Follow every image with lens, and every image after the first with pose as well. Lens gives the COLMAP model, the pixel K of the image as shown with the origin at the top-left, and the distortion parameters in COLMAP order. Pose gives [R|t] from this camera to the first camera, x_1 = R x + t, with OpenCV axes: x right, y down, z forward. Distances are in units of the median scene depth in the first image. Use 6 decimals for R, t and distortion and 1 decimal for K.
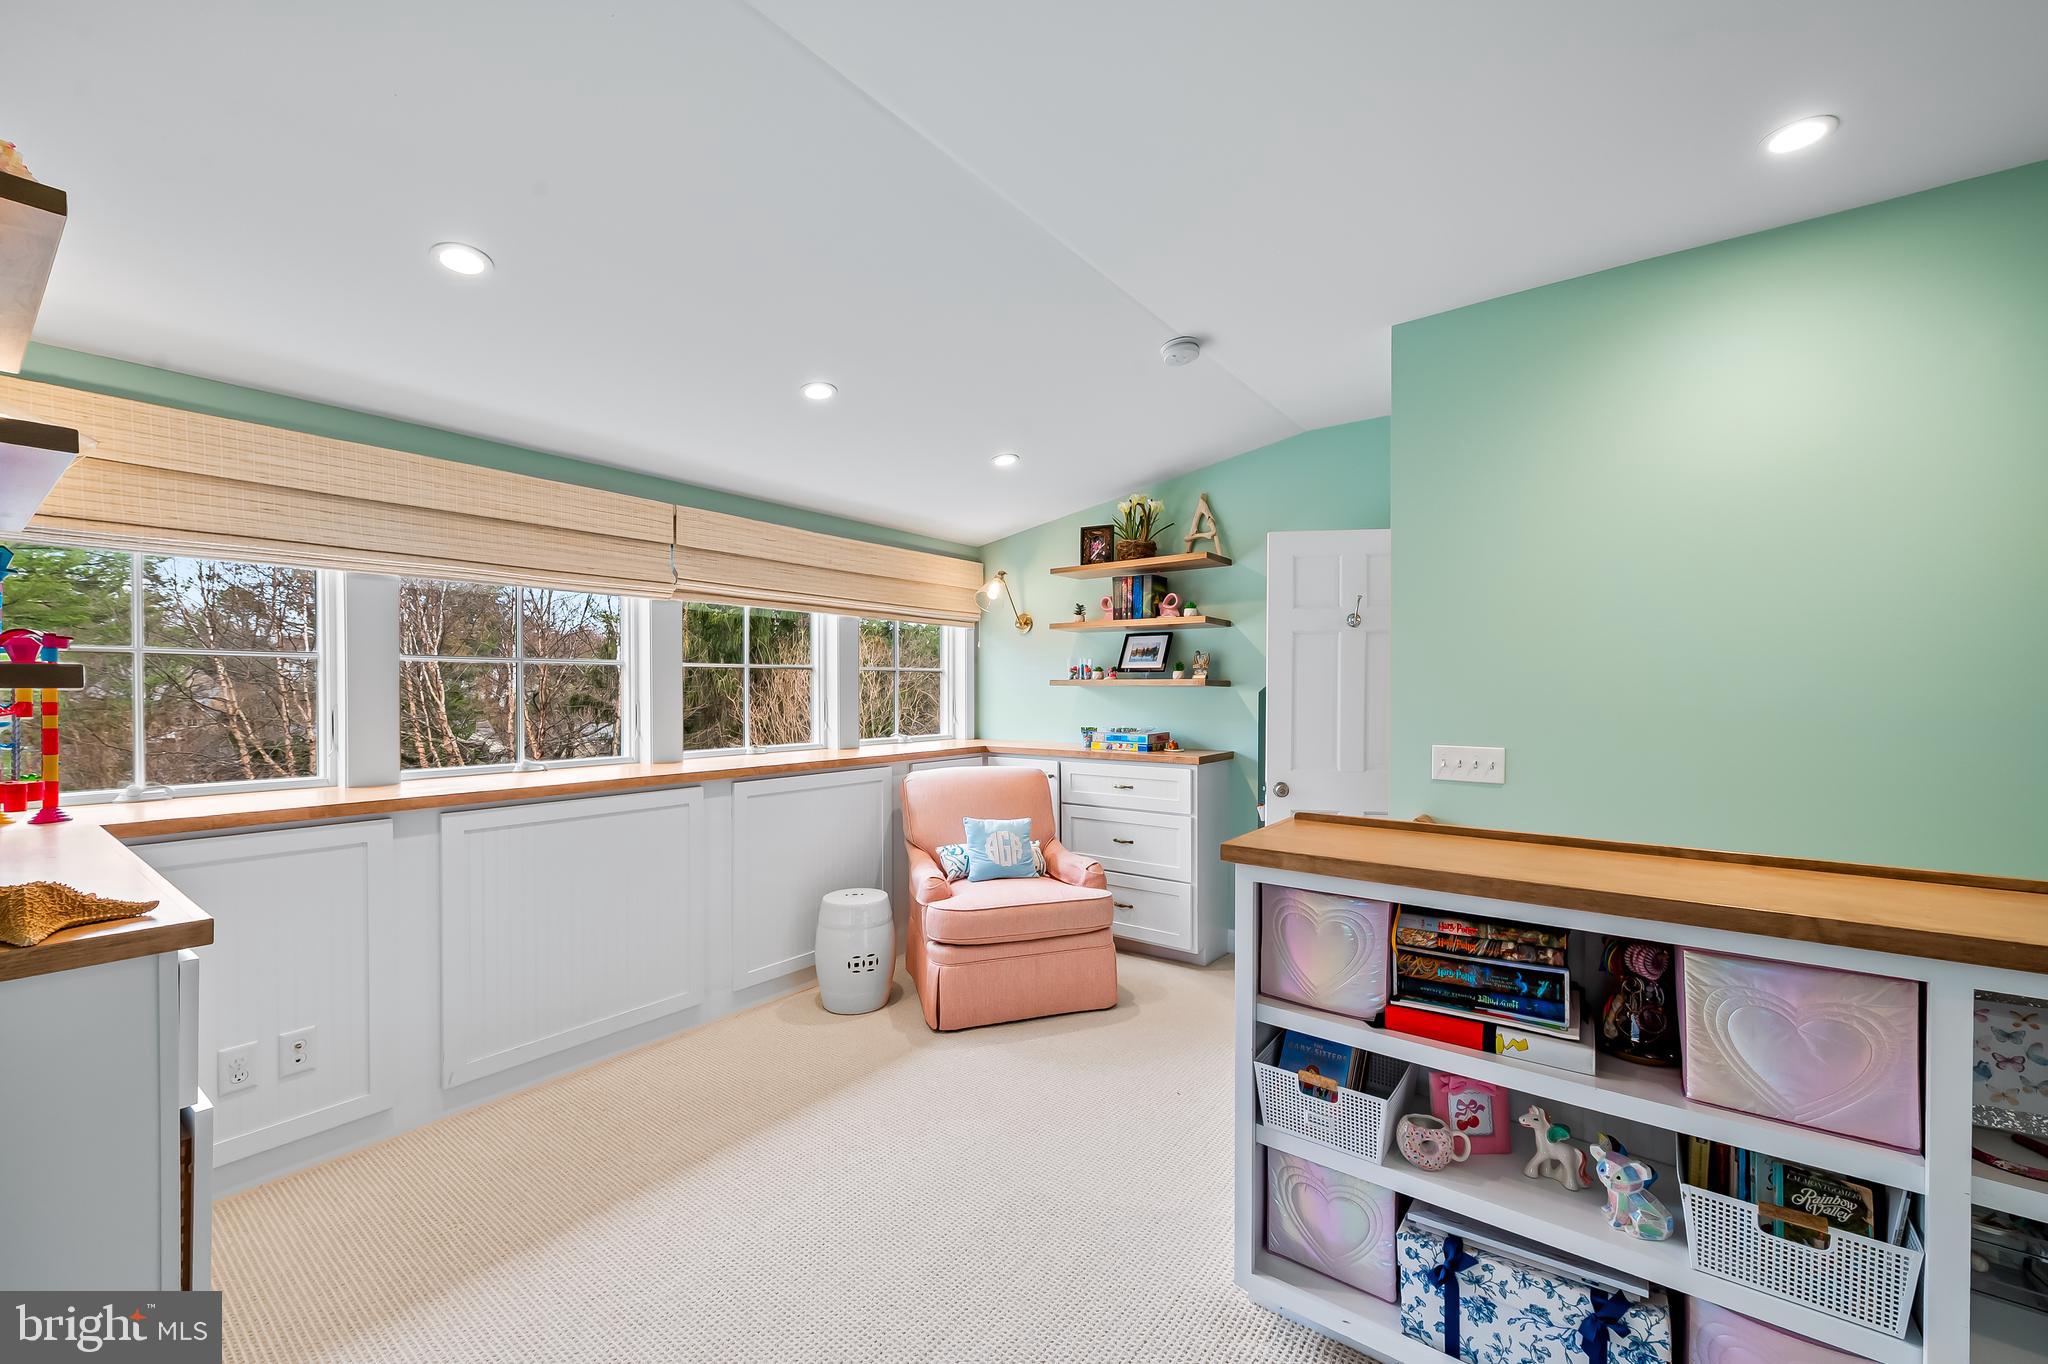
lens RADIAL K [[805.1, 0, 1019.8], [0, 805.1, 694.3], [0, 0, 1]] dist [0.000198, -0.000172]
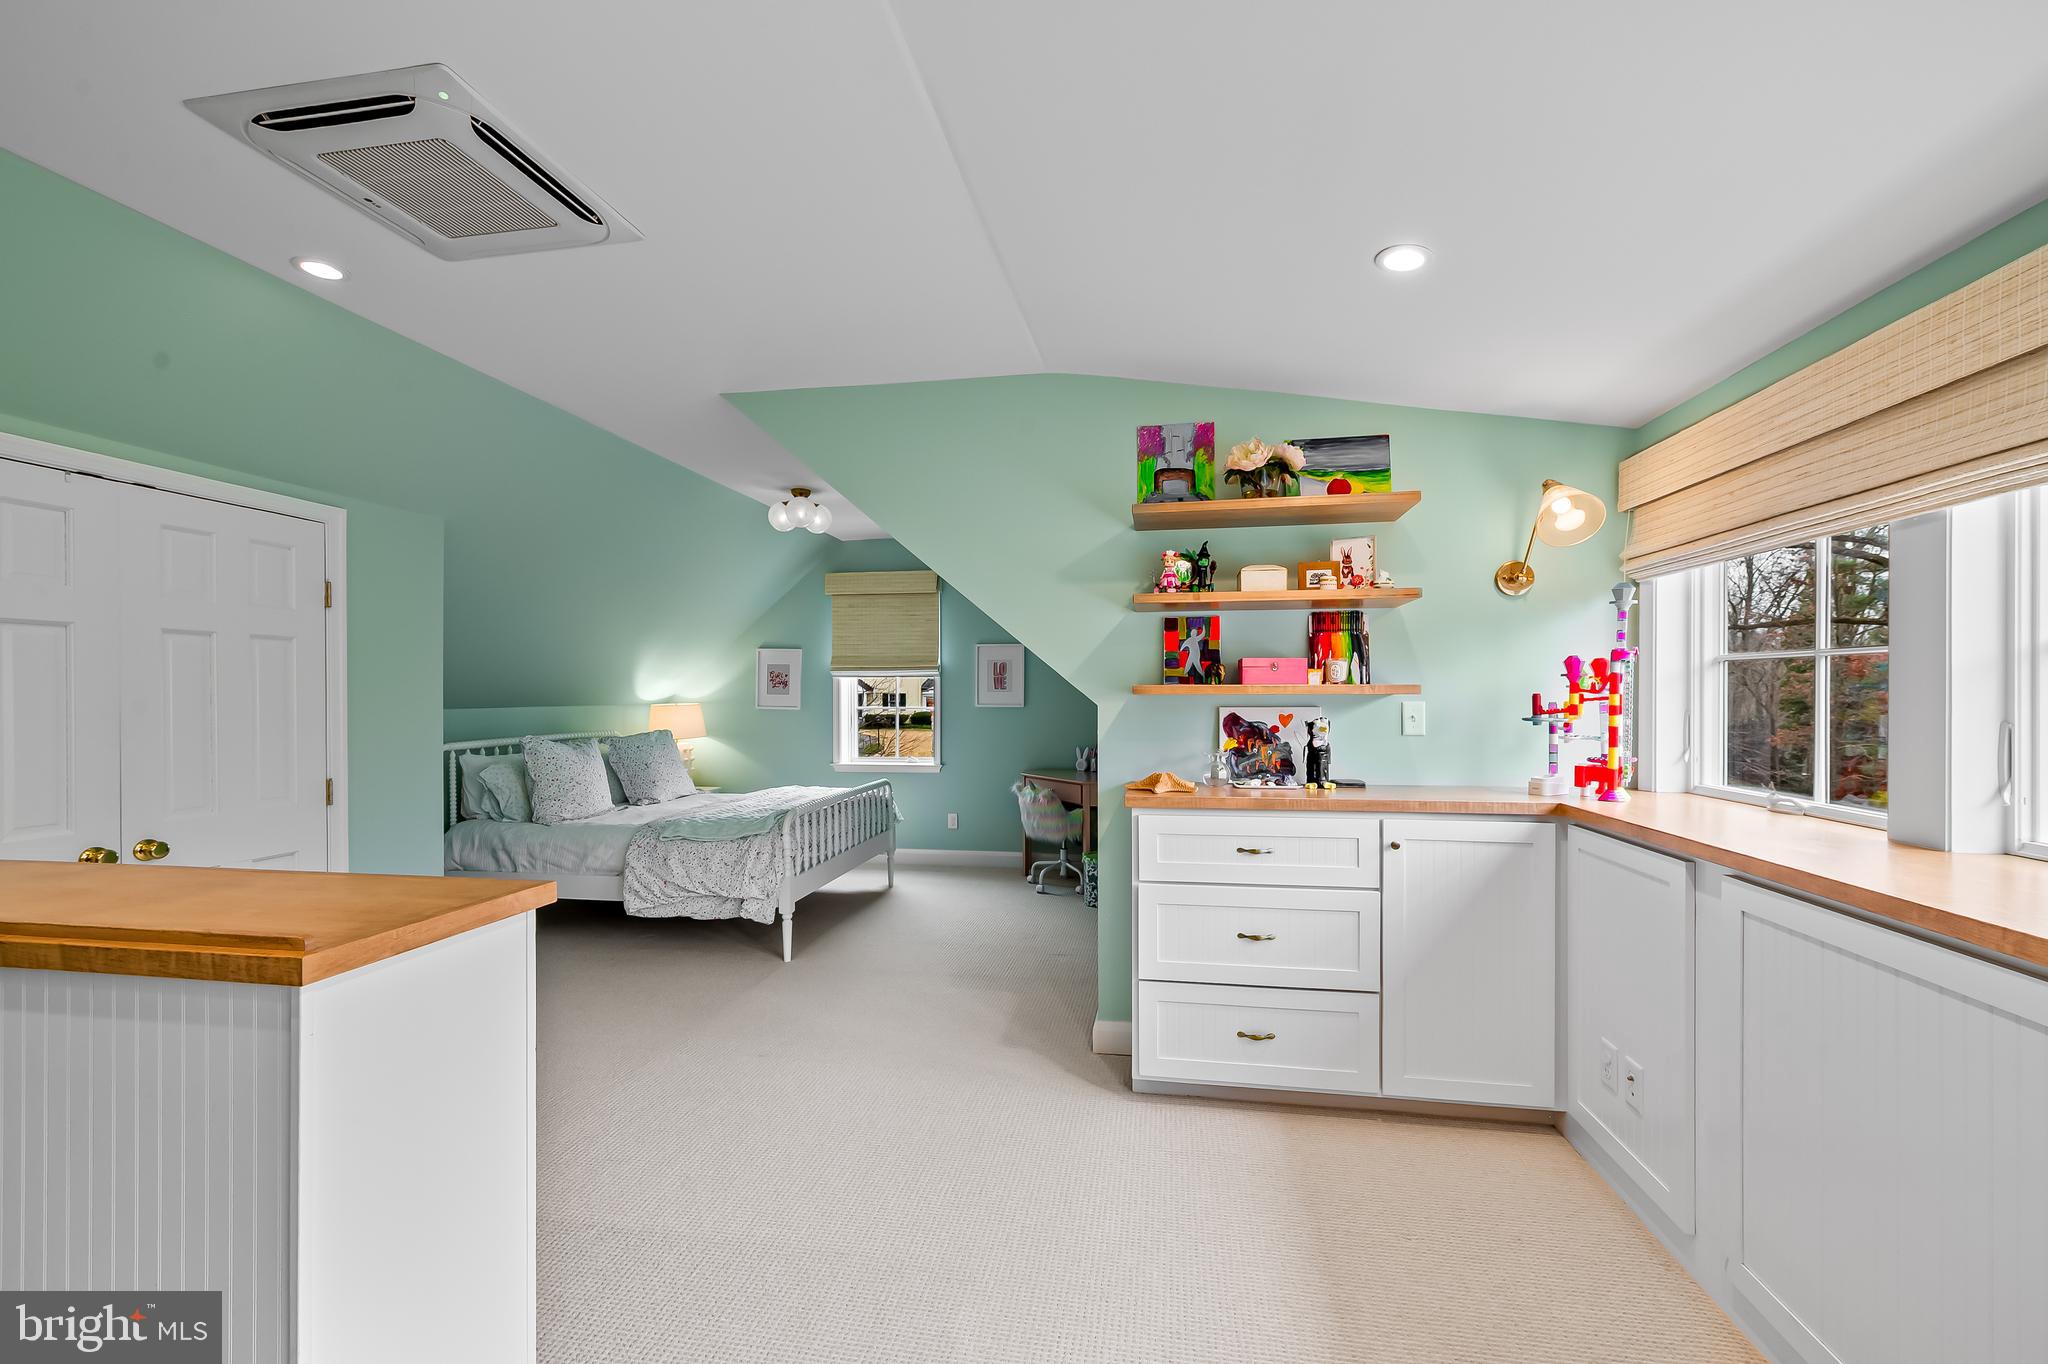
lens RADIAL K [[805.1, 0, 1030.1], [0, 805.1, 685.2], [0, 0, 1]] dist [0.000198, -0.000172]
pose [[-0.891008, 0.009551, -0.453887, 0.106021], [0.008899, 0.999954, 0.003573, -0.028046], [0.453900, -0.000856, -0.891052, 1.249398]]
